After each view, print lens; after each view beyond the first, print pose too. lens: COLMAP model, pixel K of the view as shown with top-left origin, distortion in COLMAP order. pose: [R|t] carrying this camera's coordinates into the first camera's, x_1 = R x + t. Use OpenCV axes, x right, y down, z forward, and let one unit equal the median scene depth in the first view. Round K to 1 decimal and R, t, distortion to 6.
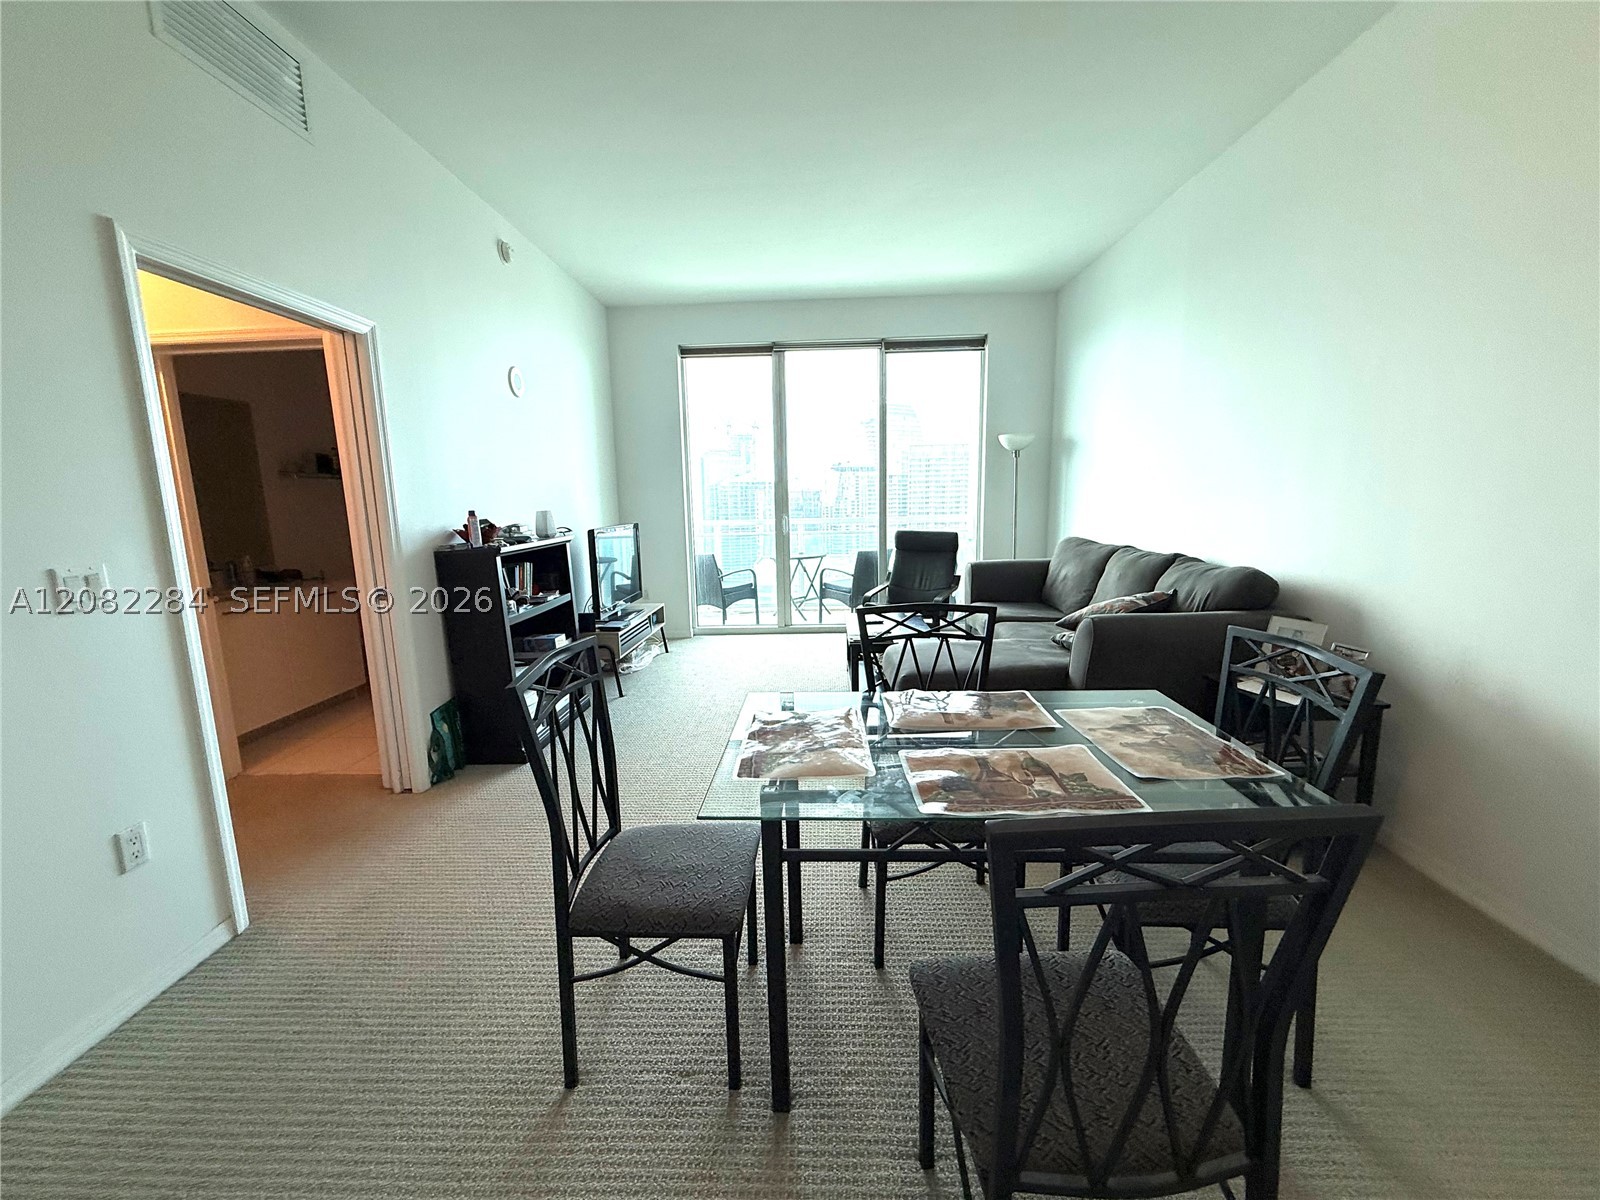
lens RADIAL K [[637.3, 0, 793.9], [0, 637.3, 600.0], [0, 0, 1]] dist [0.000861, -0.000105]
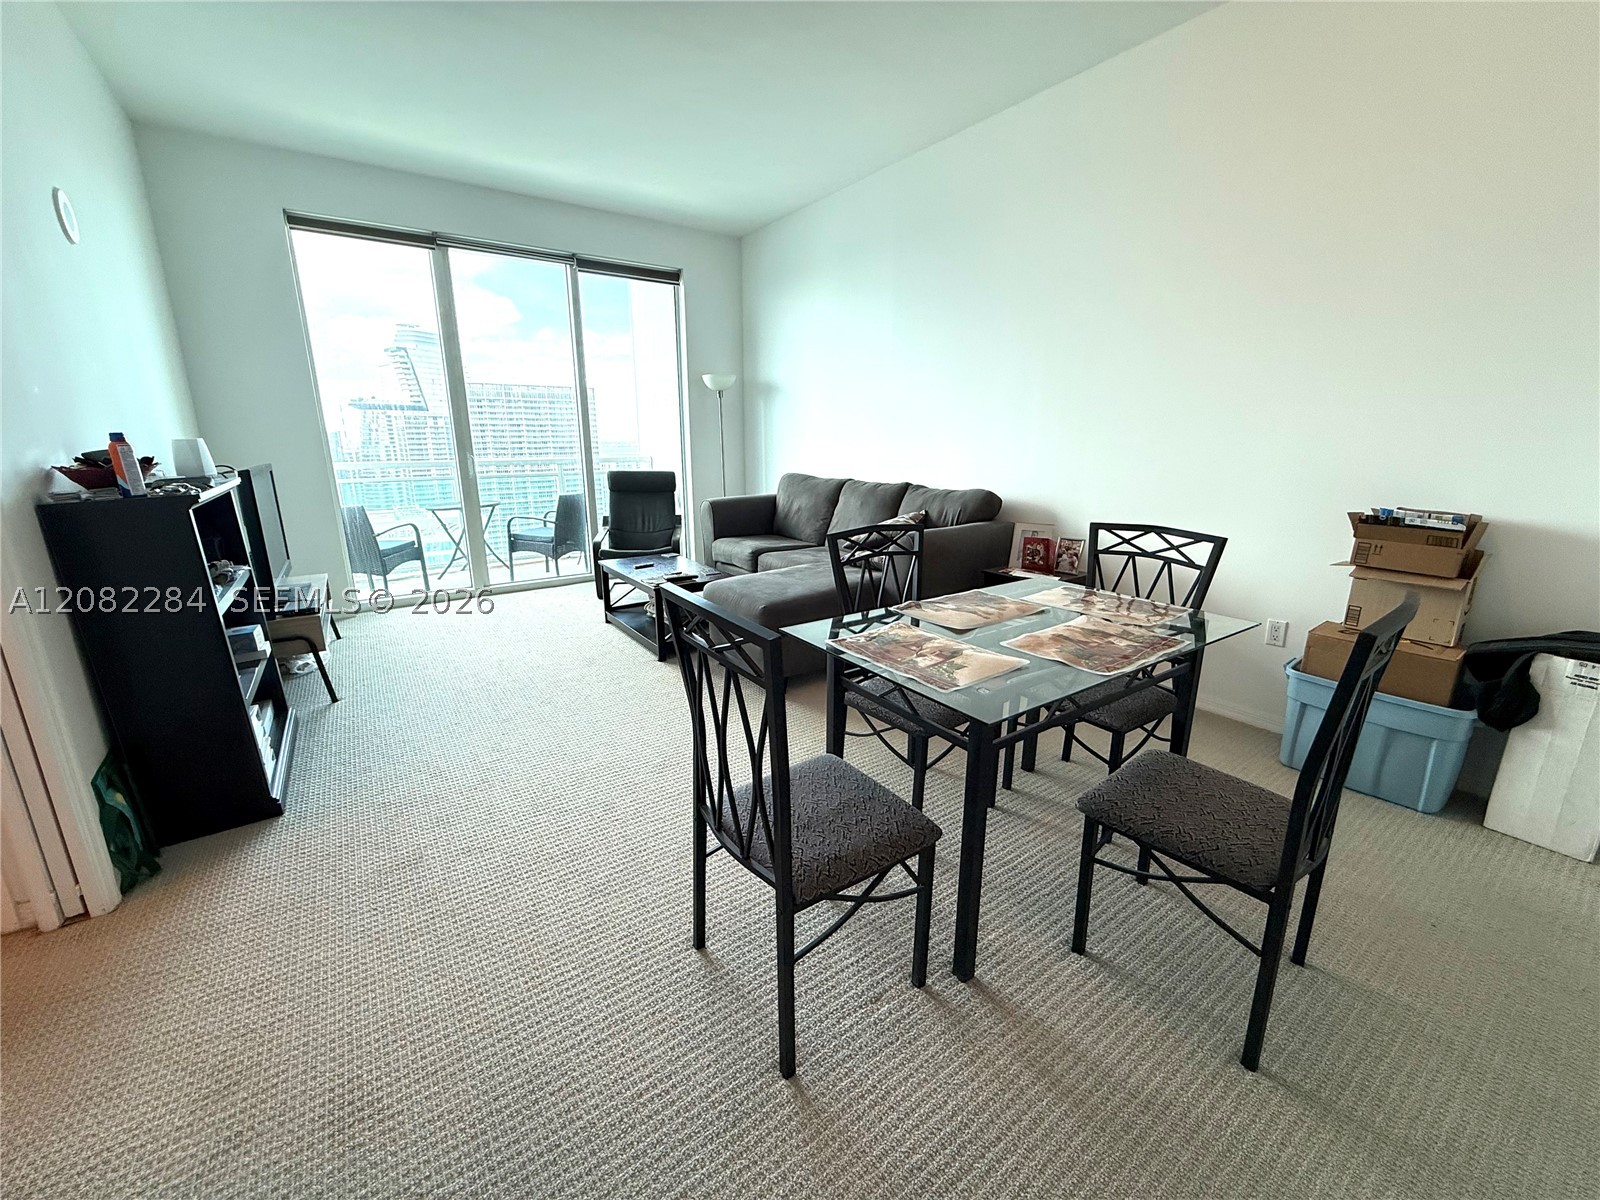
lens RADIAL K [[637.3, 0, 789.3], [0, 637.3, 602.0], [0, 0, 1]] dist [0.000861, -0.000105]
pose [[0.795818, -0.131894, 0.590998, -0.216874], [0.082633, 0.990515, 0.109783, 0.001417], [-0.599872, -0.038531, 0.799168, 0.084605]]
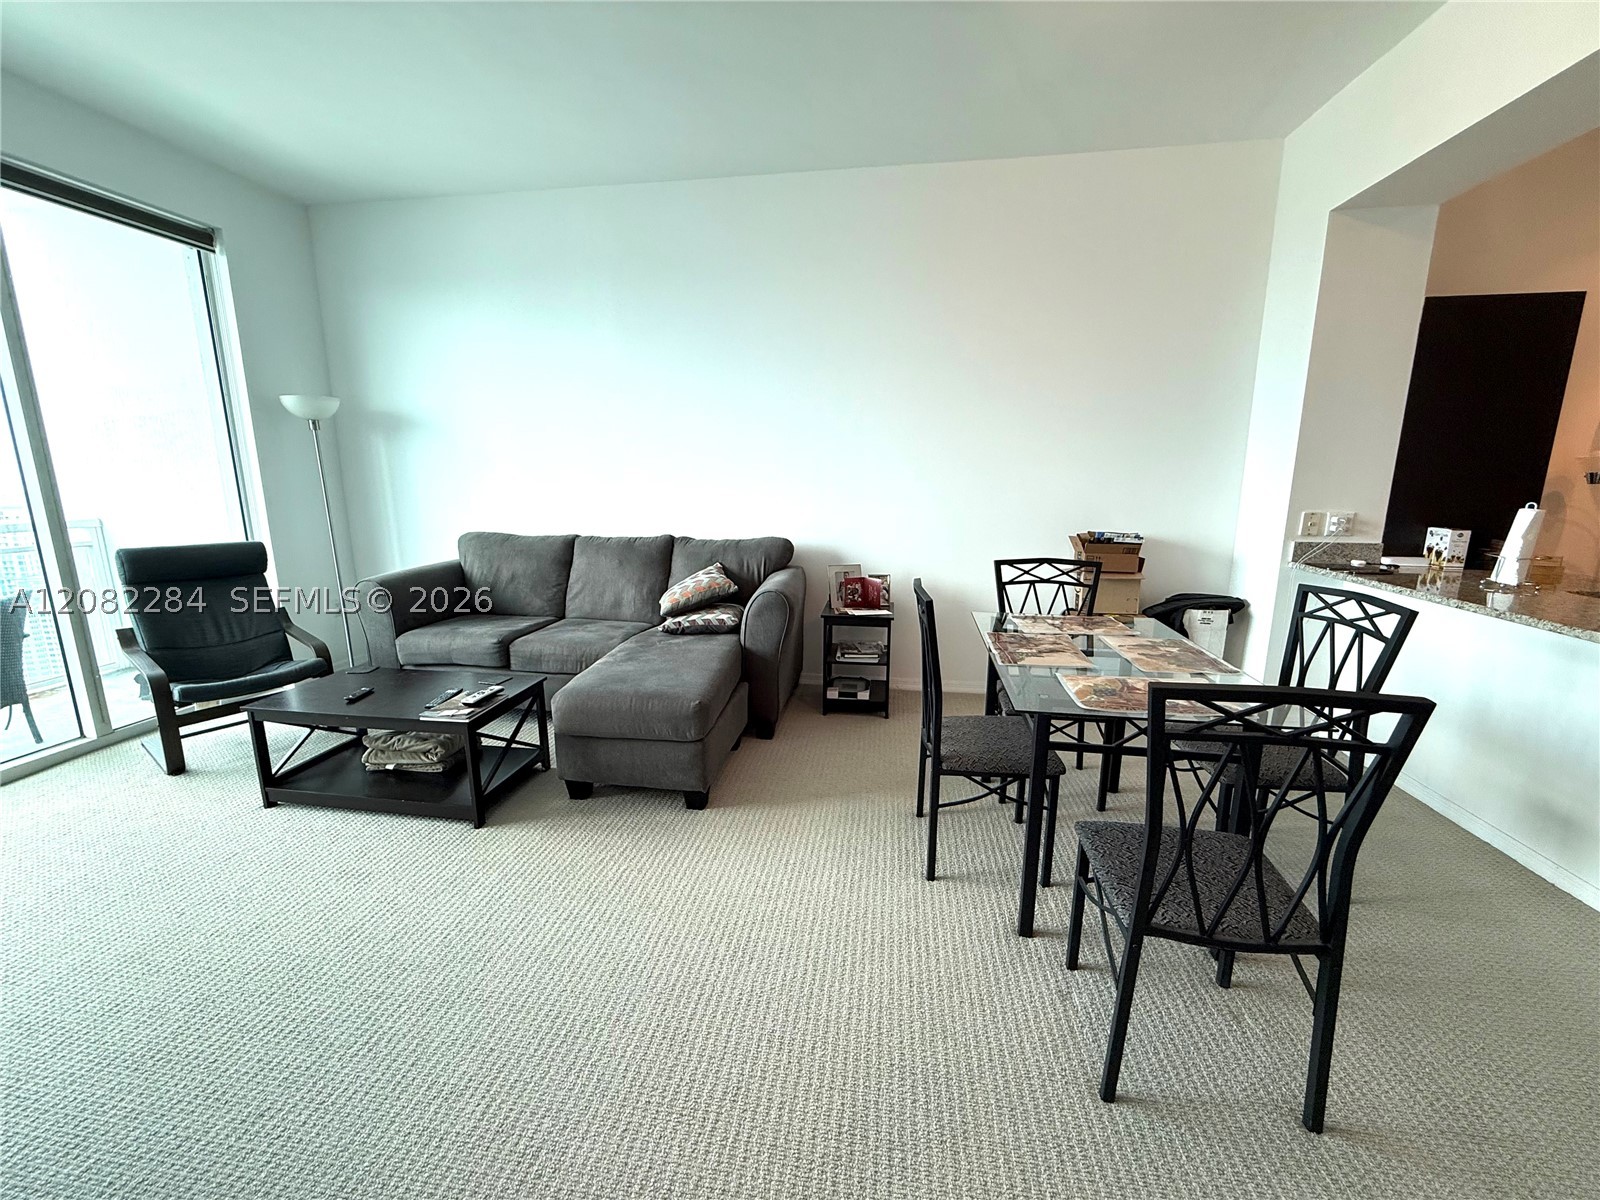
lens RADIAL K [[637.3, 0, 803.5], [0, 637.3, 600.2], [0, 0, 1]] dist [0.000861, -0.000105]
pose [[0.101958, -0.171971, 0.979812, -0.318790], [0.161210, 0.974782, 0.154313, -0.059951], [-0.981640, 0.142222, 0.127110, 0.395907]]
